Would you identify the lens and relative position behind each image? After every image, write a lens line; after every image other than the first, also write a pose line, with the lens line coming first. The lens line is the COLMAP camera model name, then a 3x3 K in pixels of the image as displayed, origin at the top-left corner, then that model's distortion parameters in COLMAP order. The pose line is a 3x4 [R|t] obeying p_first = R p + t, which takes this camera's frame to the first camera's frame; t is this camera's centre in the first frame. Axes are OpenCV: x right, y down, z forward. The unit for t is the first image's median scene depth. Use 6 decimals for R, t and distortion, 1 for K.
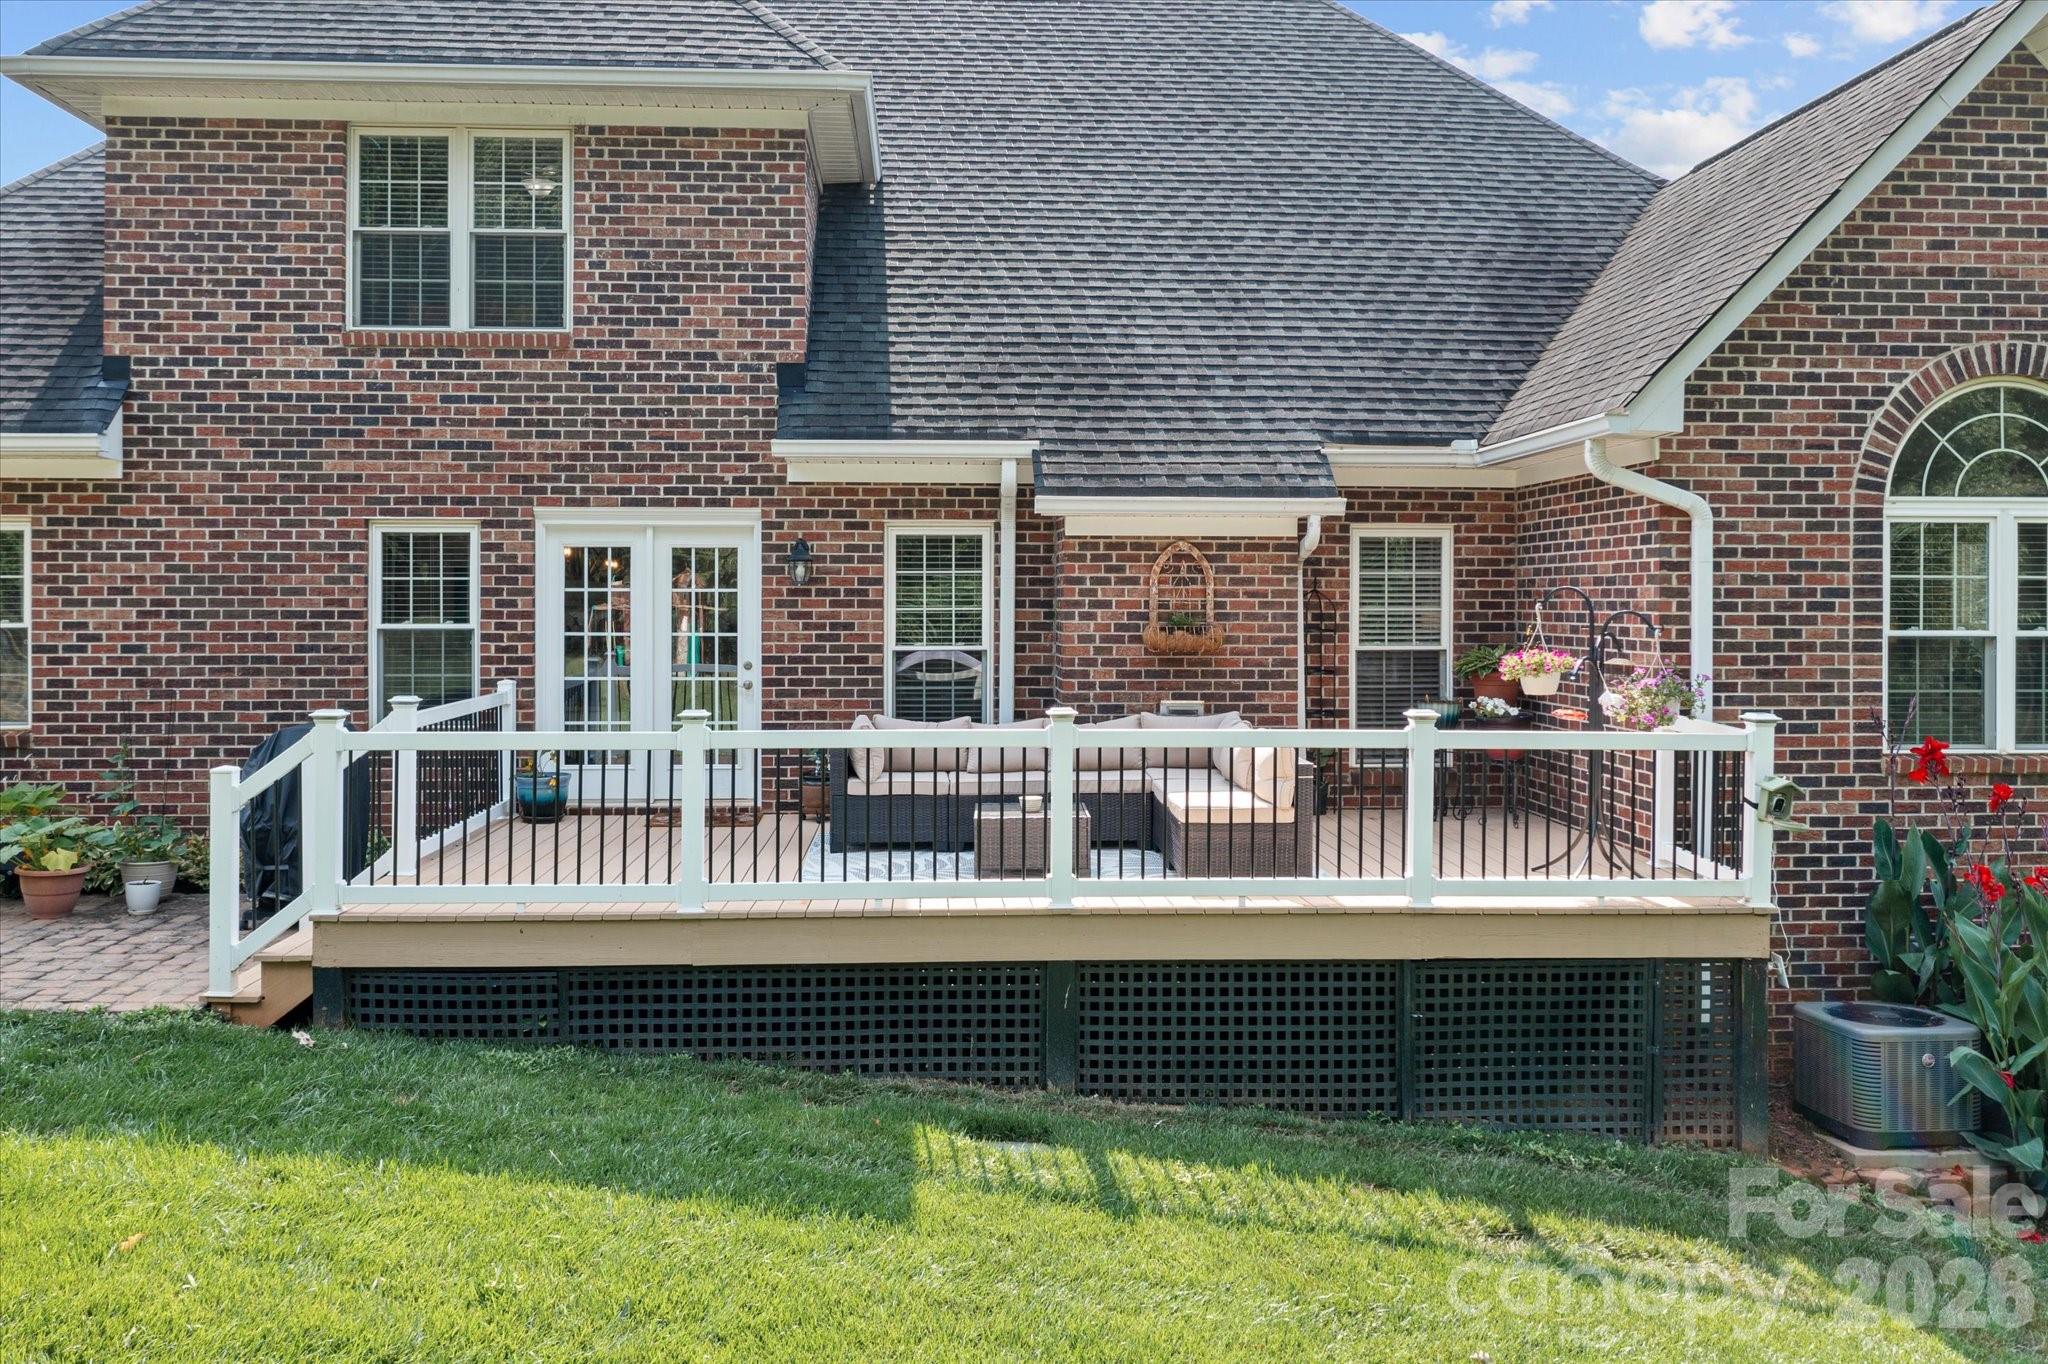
lens RADIAL K [[1584.3, 0, 1027.2], [0, 1584.3, 625.2], [0, 0, 1]] dist [-0.007399, 0.002357]
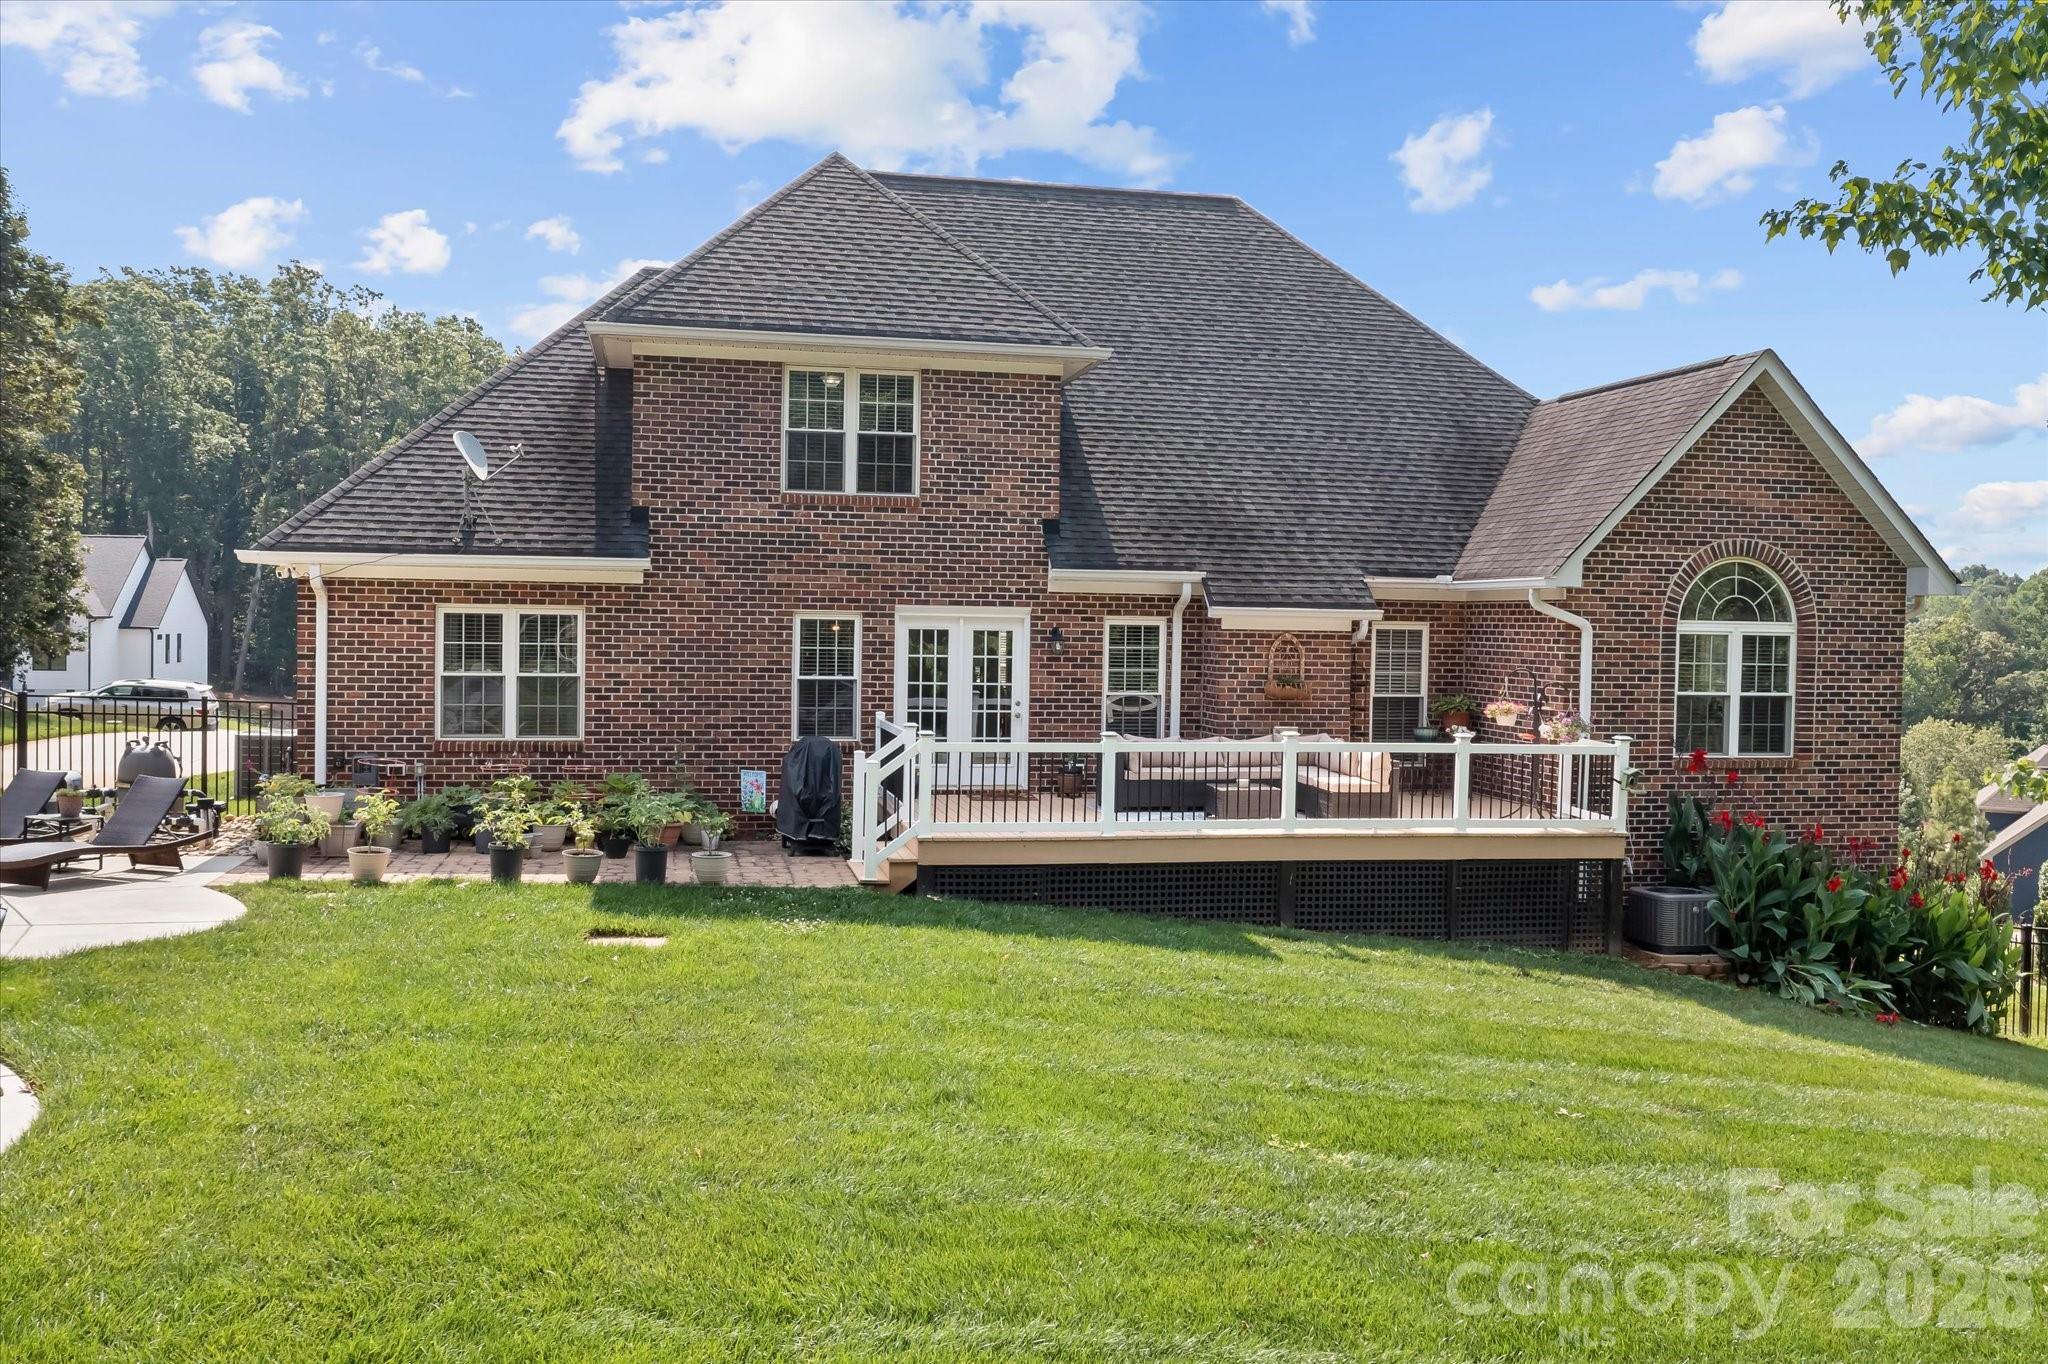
lens RADIAL K [[1583.3, 0, 1017.3], [0, 1583.3, 691.6], [0, 0, 1]] dist [-0.016621, -0.000186]
pose [[0.989802, 0.008986, 0.142168, -0.423843], [-0.013300, 0.999479, 0.029424, -0.035780], [-0.141829, -0.031015, 0.989405, -0.632797]]
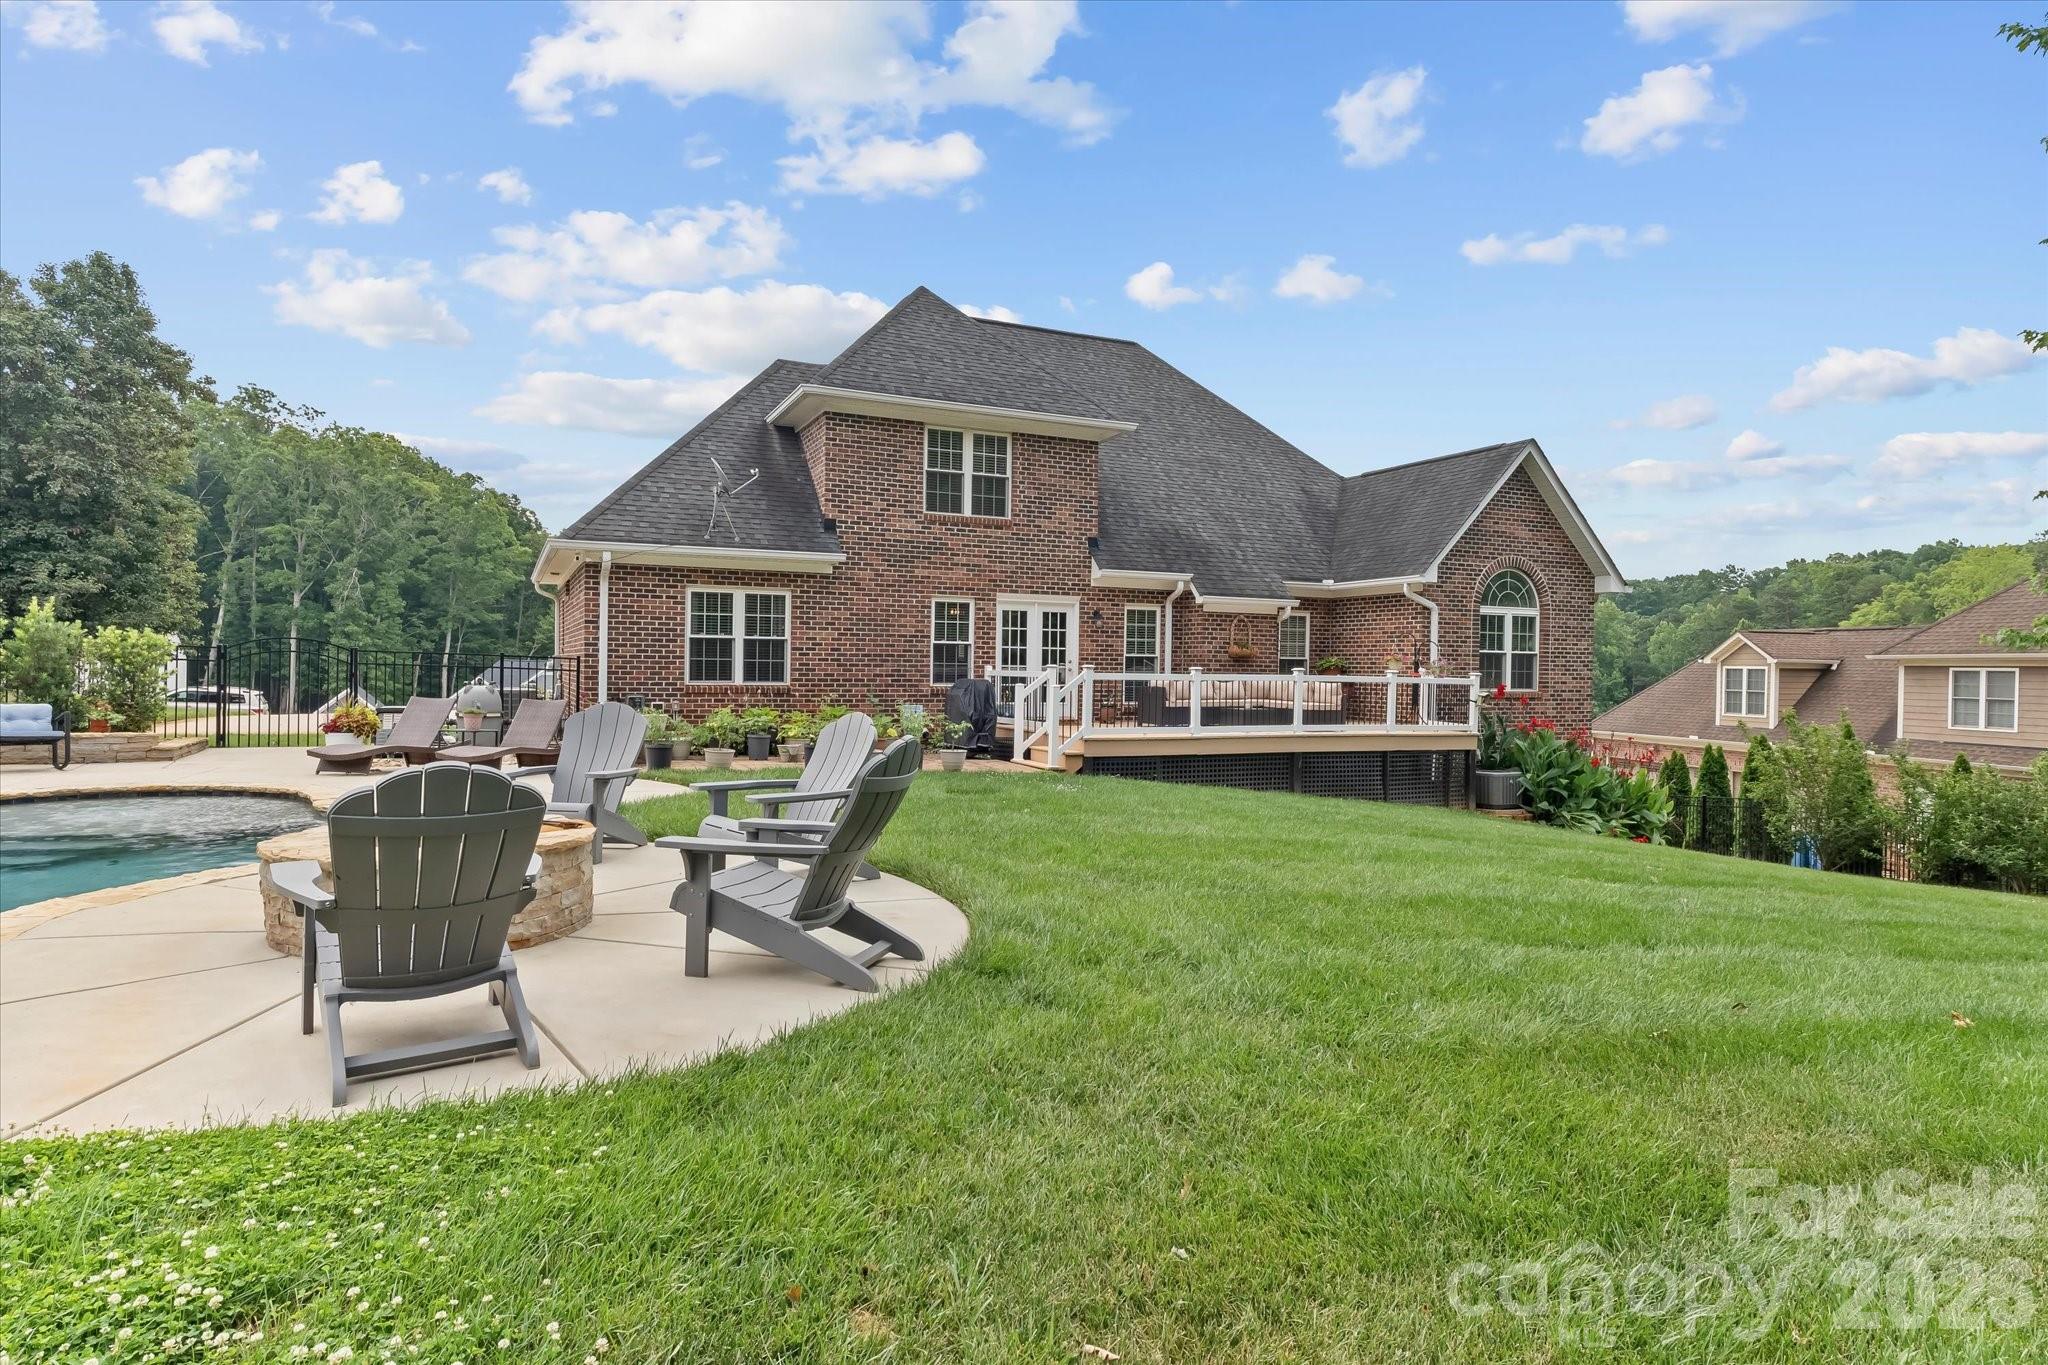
lens RADIAL K [[1064.6, 0, 999.9], [0, 1064.6, 690.4], [0, 0, 1]] dist [0.001213, 0.000164]
pose [[0.937468, 0.003038, 0.348057, -0.872349], [-0.006236, 0.999948, 0.008068, 0.059249], [-0.348015, -0.009734, 0.937439, -0.499294]]
